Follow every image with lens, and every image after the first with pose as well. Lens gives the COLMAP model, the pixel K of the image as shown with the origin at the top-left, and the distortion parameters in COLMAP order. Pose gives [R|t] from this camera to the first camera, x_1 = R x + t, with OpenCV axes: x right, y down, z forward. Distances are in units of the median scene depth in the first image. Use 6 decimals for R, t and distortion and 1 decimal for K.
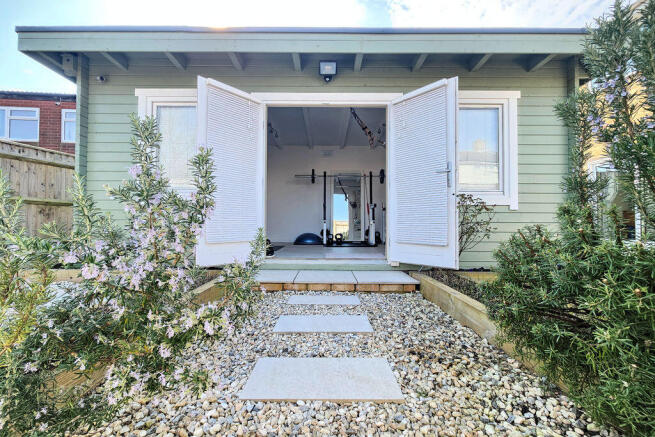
lens RADIAL K [[268.2, 0, 327.5], [0, 268.2, 218.5], [0, 0, 1]] dist [0.001962, 0.000493]
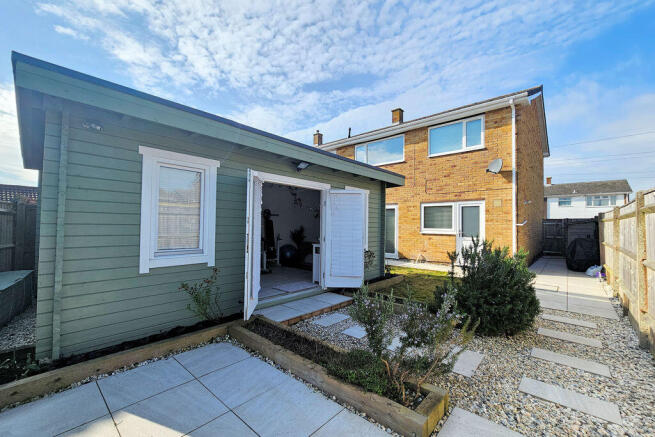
lens RADIAL K [[268.2, 0, 327.5], [0, 268.2, 218.5], [0, 0, 1]] dist [0.001962, 0.000493]
pose [[0.667997, 0.026637, 0.743687, -2.435281], [-0.029029, 0.999531, -0.009727, -0.611217], [-0.743598, -0.015091, 0.668457, -0.264023]]
